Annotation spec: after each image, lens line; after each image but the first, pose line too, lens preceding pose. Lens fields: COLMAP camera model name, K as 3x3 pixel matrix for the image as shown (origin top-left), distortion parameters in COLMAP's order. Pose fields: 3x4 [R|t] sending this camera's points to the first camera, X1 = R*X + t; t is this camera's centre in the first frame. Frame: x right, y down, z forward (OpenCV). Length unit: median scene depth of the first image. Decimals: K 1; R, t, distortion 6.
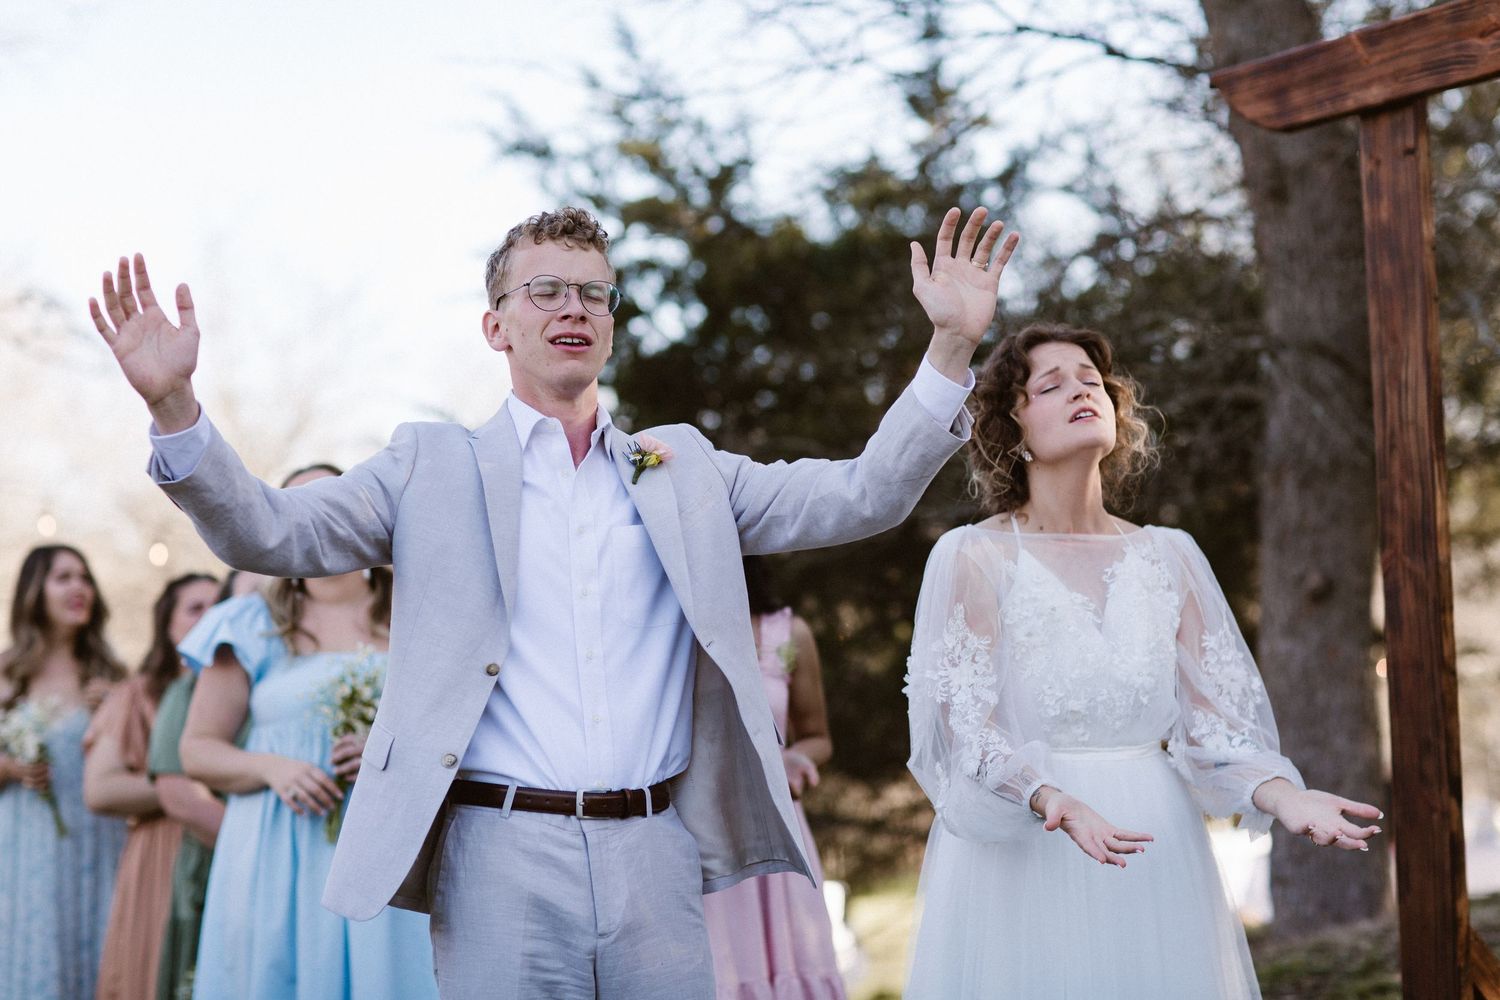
lens RADIAL K [[3568.6, 0, 639.2], [0, 3568.6, 461.4], [0, 0, 1]] dist [0.047392, 0.000000]
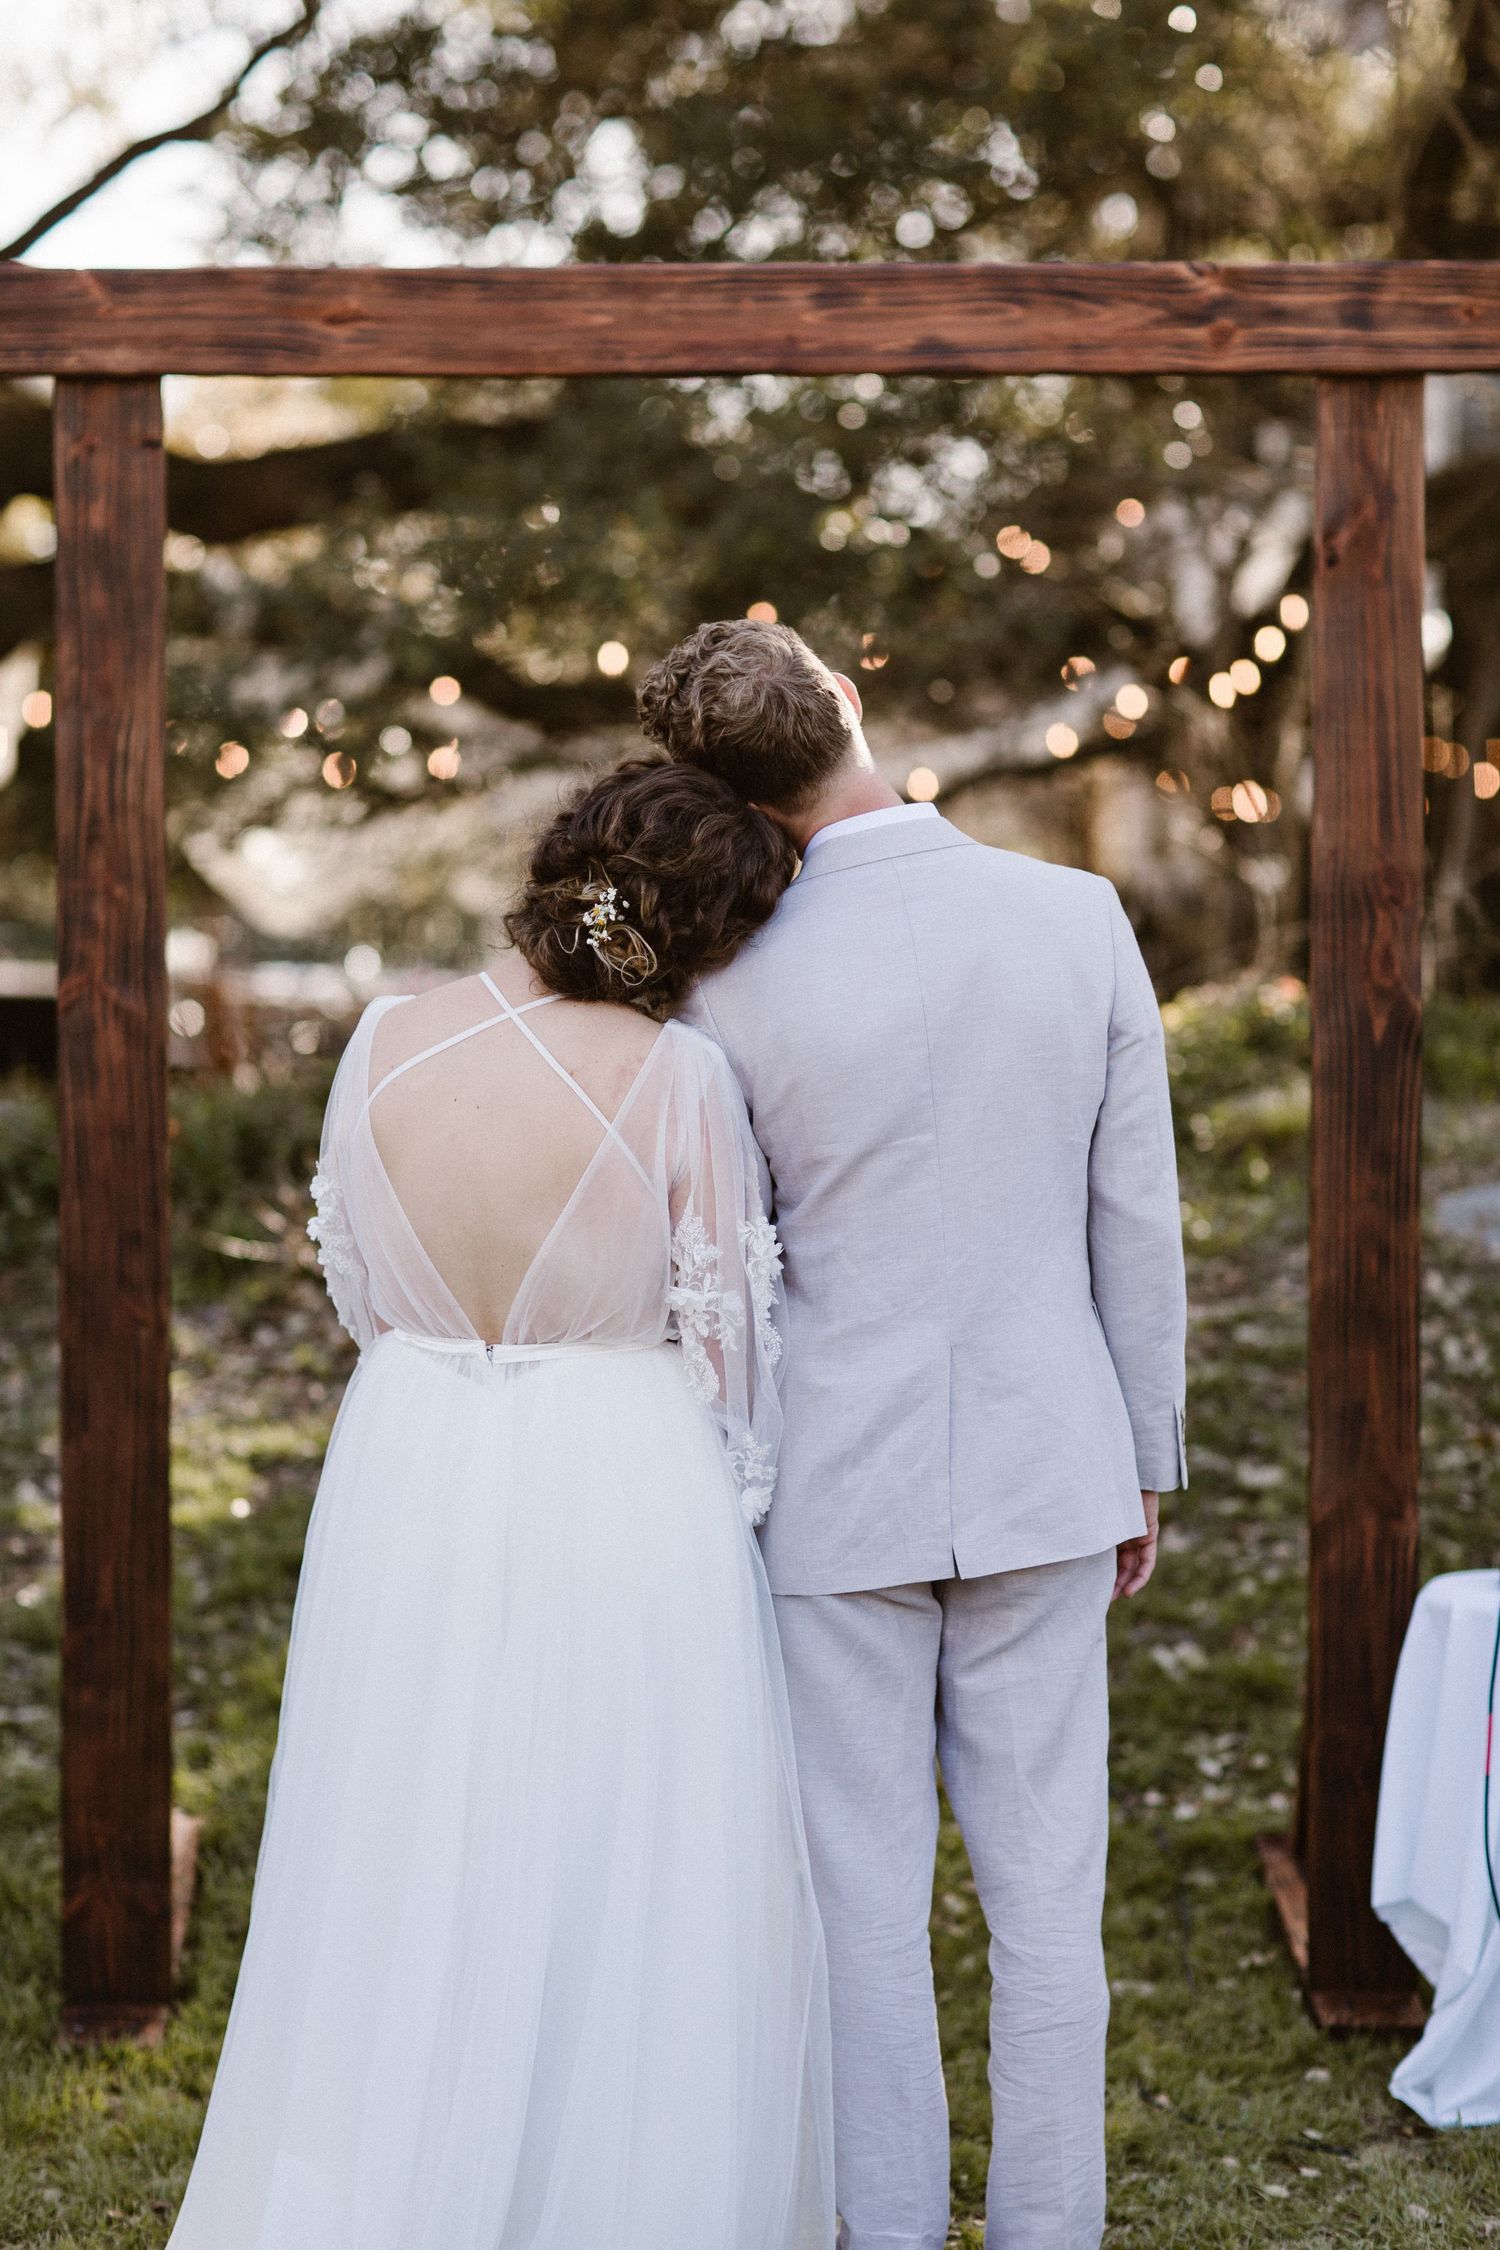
lens RADIAL K [[5353.0, 0, 747.0], [0, 5353.0, 1108.6], [0, 0, 1]] dist [0.047392, 0.000000]
pose [[0.486724, 0.001343, 0.873555, -0.699105], [-0.098438, 0.993714, 0.053319, -0.020964], [-0.867992, -0.111943, 0.483797, 0.338230]]
